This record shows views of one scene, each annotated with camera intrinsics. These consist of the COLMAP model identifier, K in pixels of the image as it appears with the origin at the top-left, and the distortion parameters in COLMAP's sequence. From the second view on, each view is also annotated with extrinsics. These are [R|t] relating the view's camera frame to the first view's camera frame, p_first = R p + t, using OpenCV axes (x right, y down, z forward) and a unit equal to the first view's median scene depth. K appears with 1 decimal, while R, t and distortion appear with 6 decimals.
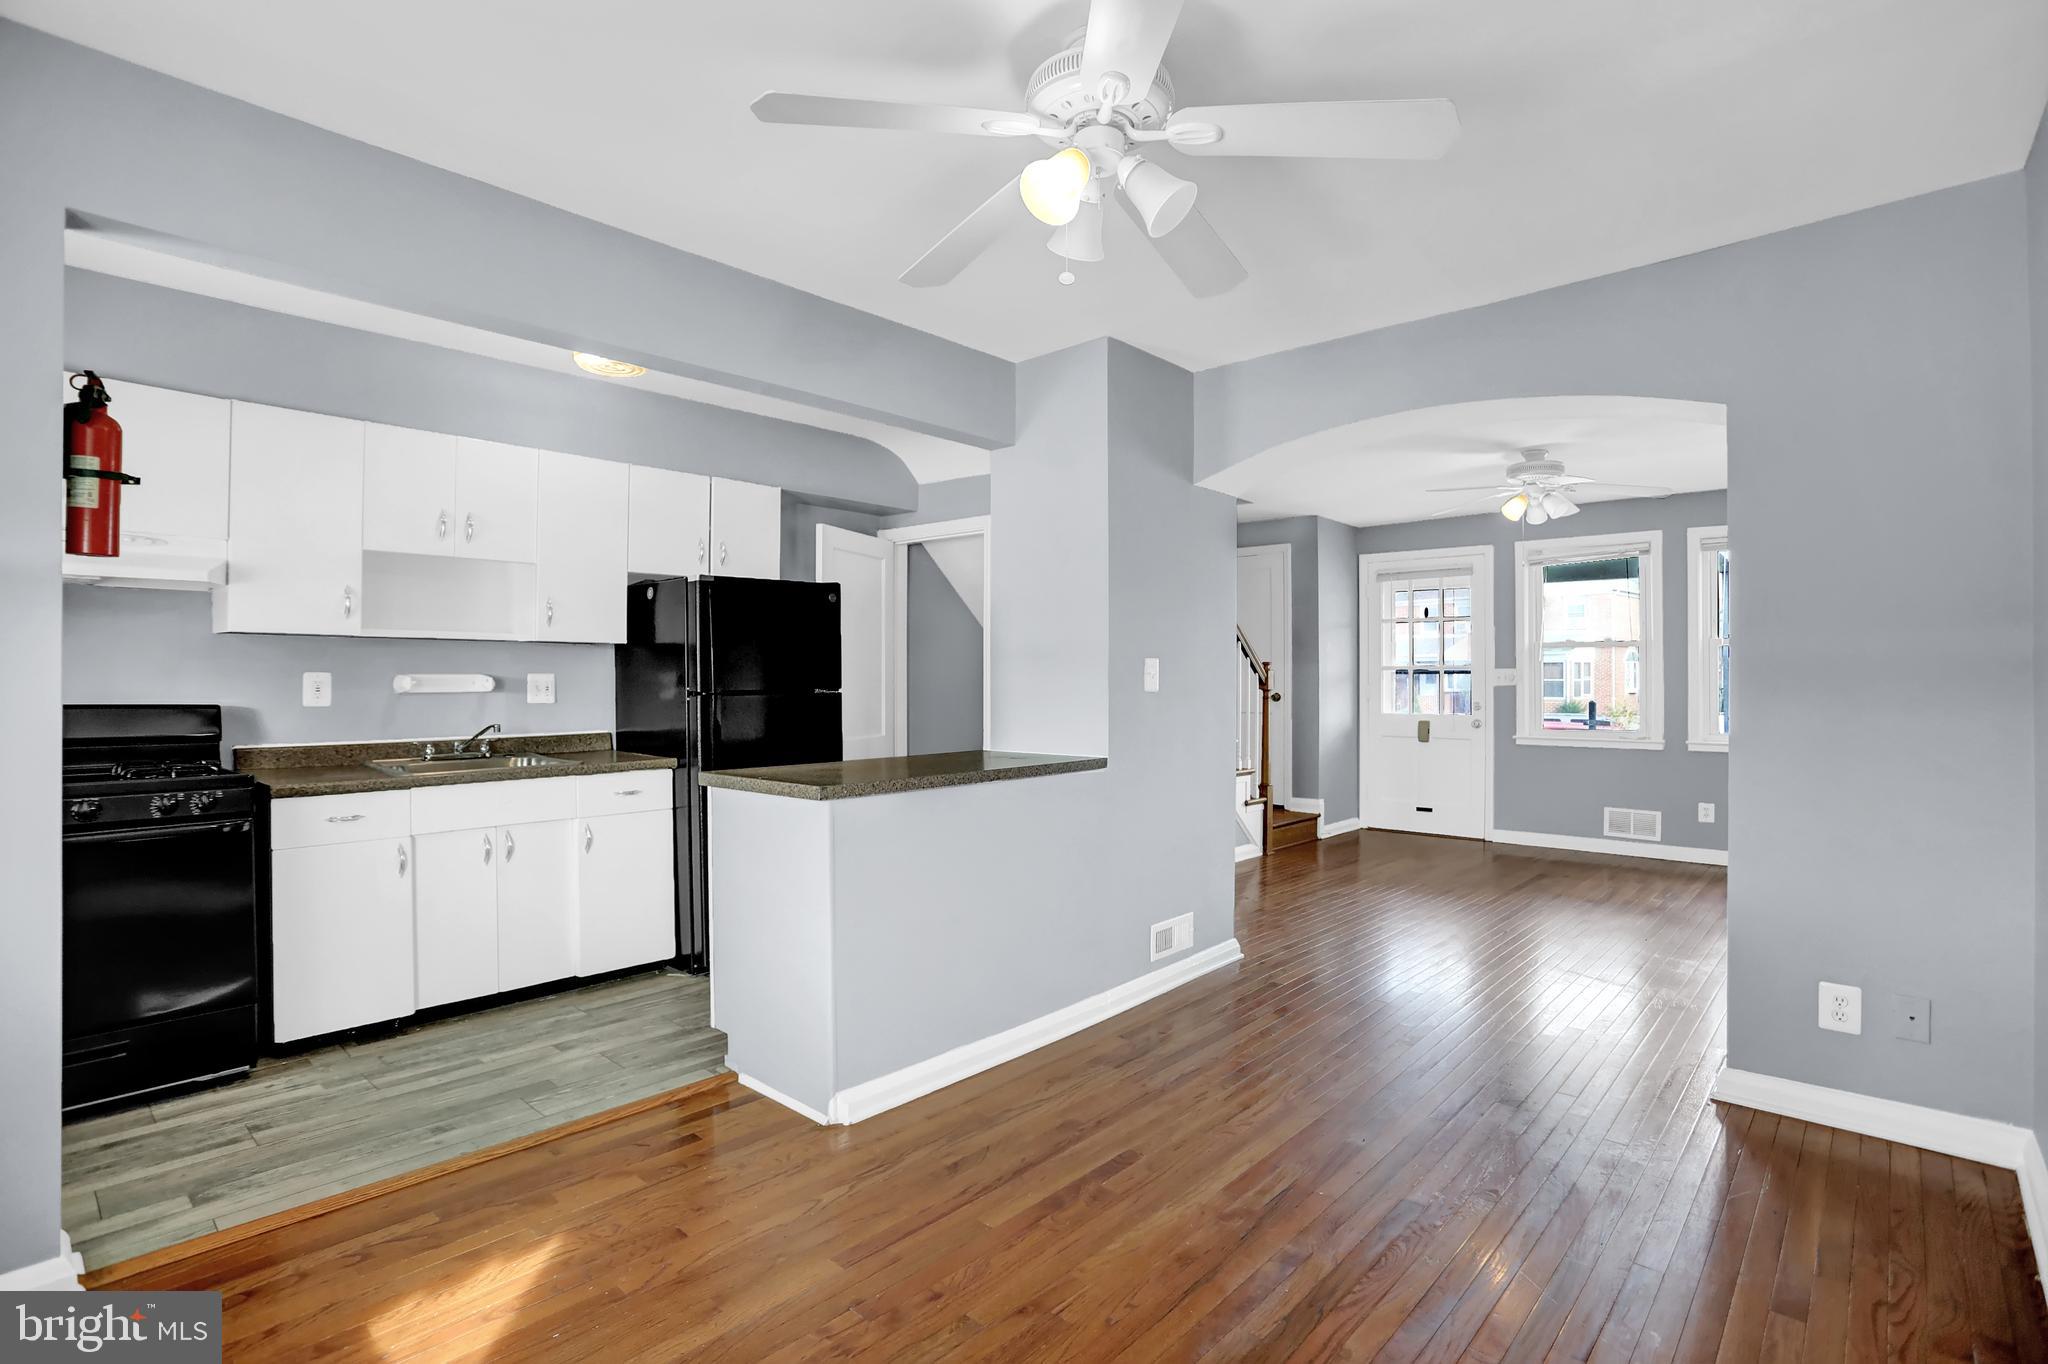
lens RADIAL K [[991.3, 0, 1025.8], [0, 991.3, 677.7], [0, 0, 1]] dist [-0.029605, -0.000164]
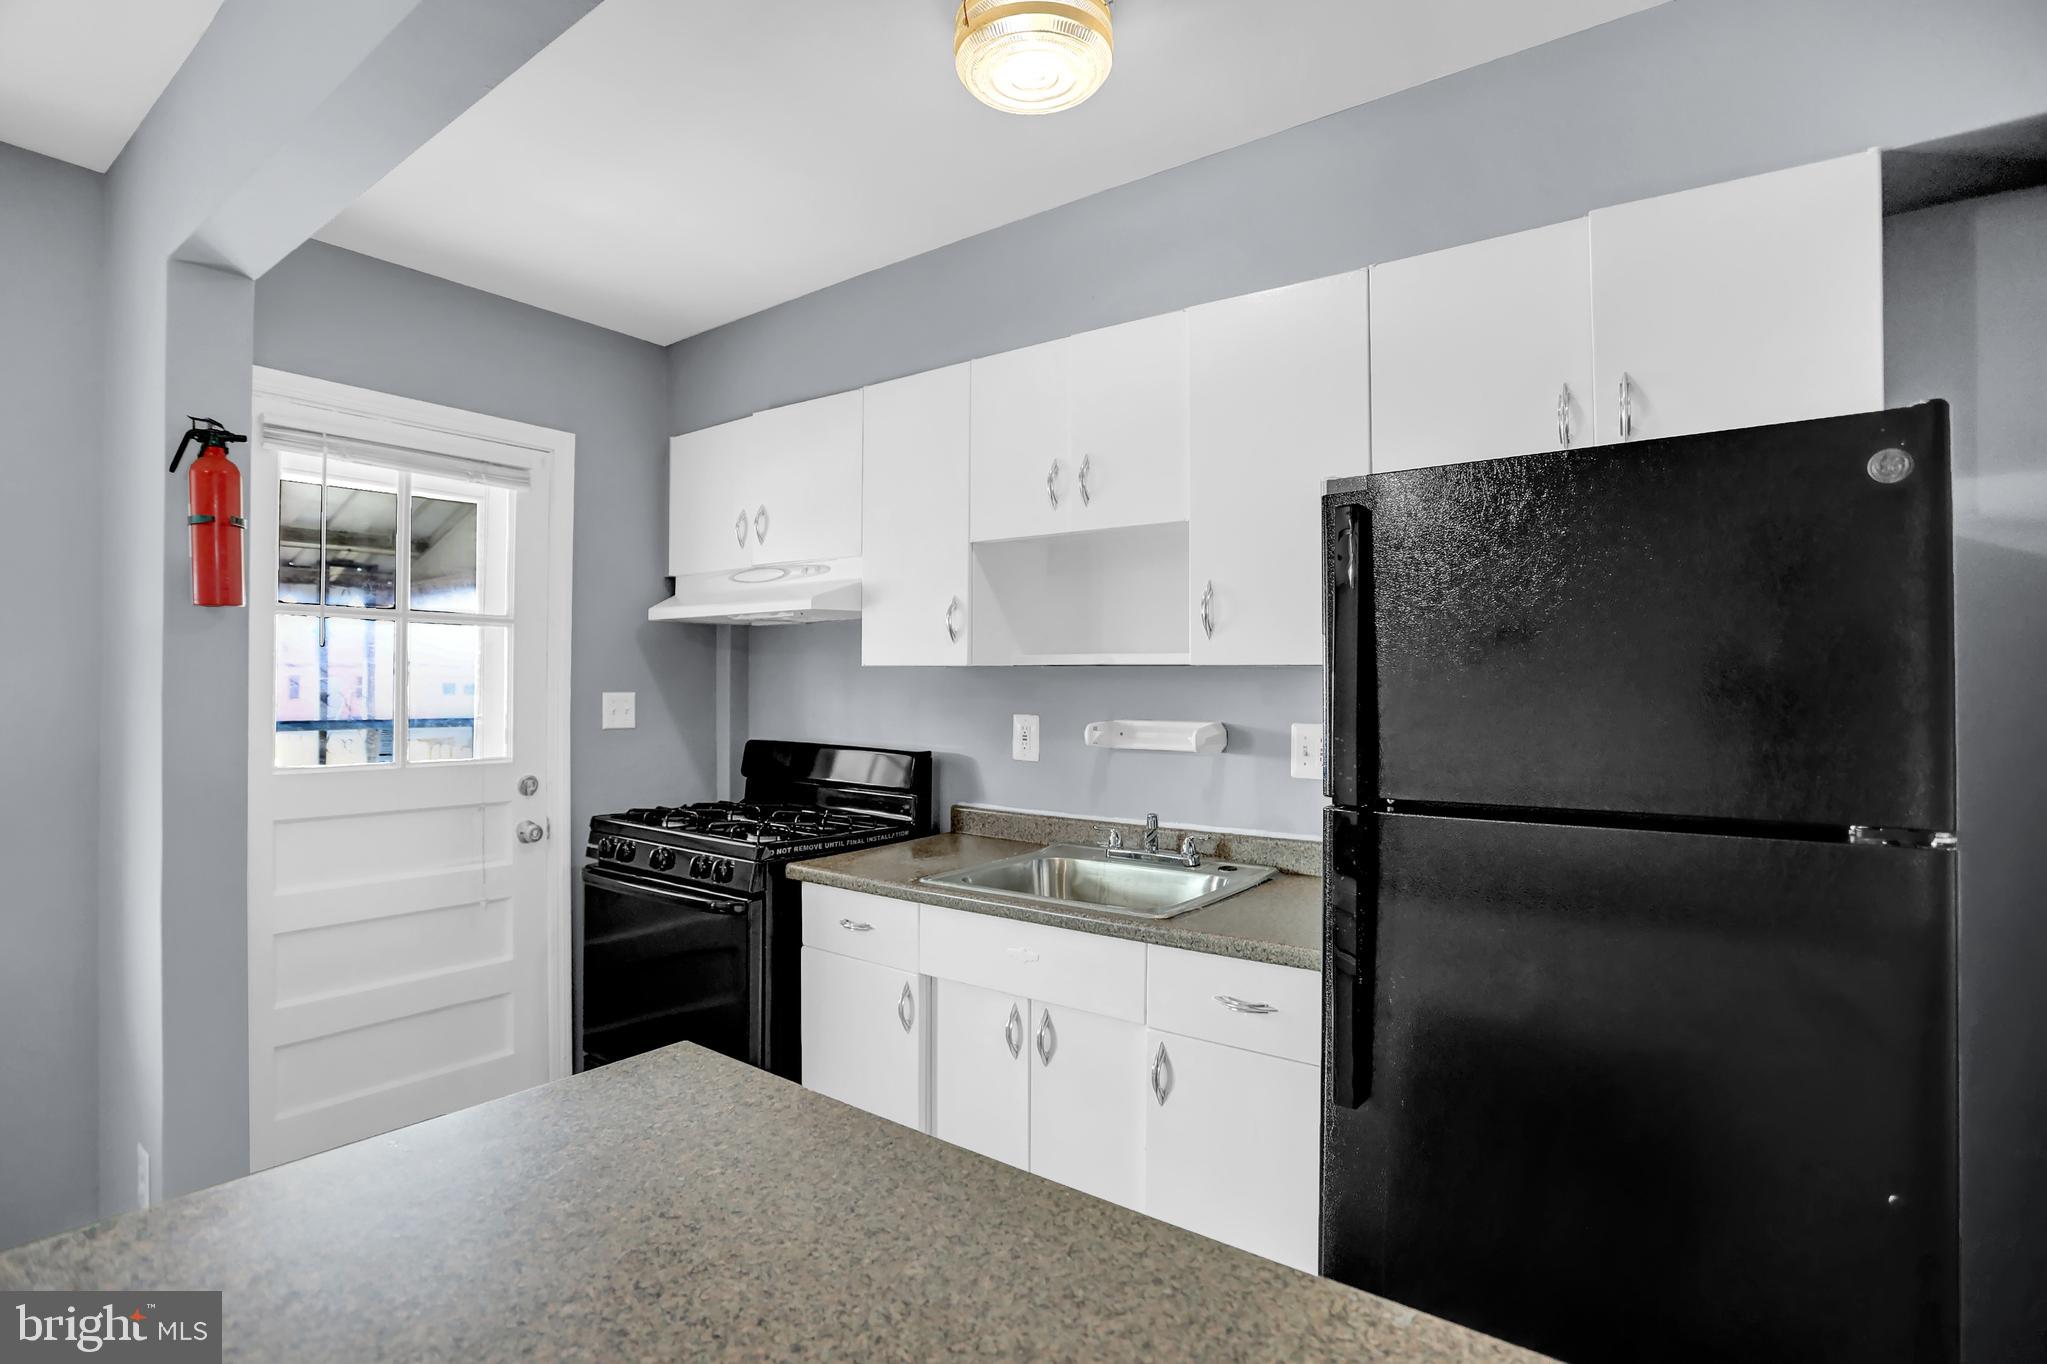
lens RADIAL K [[990.9, 0, 1024.7], [0, 990.9, 679.0], [0, 0, 1]] dist [-0.029605, -0.000164]
pose [[0.095106, -0.004088, -0.995459, 0.030905], [-0.004671, 0.999979, -0.004553, -0.029810], [0.995456, 0.005083, 0.095085, 0.934002]]
